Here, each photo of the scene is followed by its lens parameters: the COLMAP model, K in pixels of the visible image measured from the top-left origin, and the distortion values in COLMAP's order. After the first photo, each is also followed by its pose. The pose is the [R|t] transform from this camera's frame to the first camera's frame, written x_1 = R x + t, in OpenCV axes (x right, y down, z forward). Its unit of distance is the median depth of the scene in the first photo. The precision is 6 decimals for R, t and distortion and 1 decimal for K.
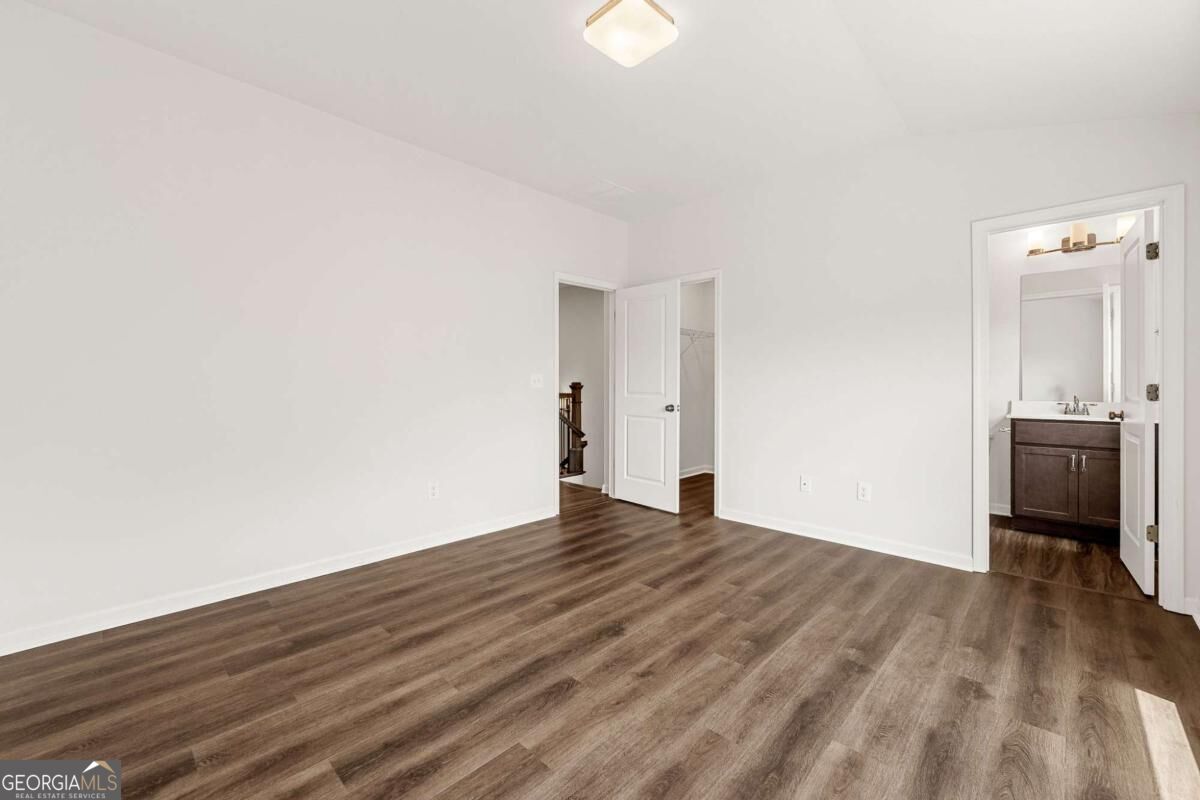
lens RADIAL K [[487.1, 0, 591.5], [0, 487.1, 383.6], [0, 0, 1]] dist [-0.000569, -0.000157]
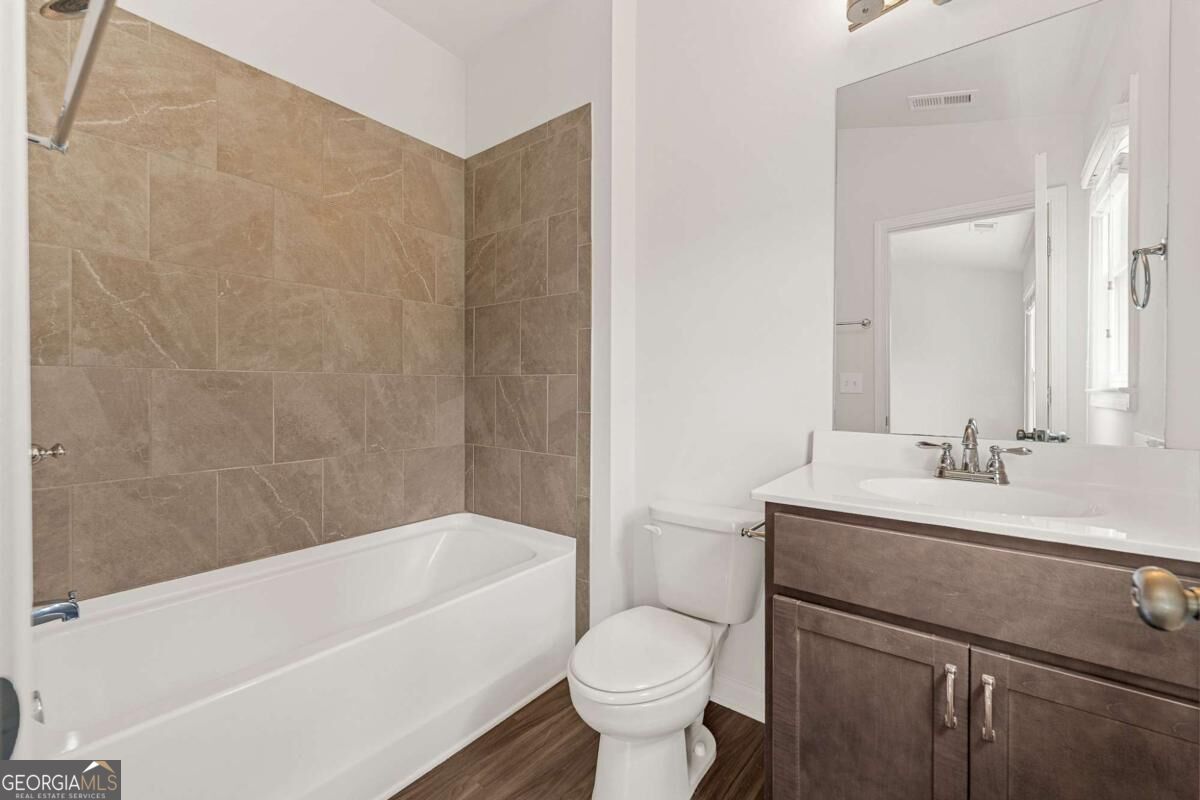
lens RADIAL K [[487.1, 0, 601.3], [0, 487.1, 393.7], [0, 0, 1]] dist [-0.000569, -0.000157]
pose [[0.994216, 0.001159, 0.107396, 0.809982], [-0.001367, 0.999997, 0.001862, 0.007375], [-0.107394, -0.001998, 0.994215, 0.796219]]
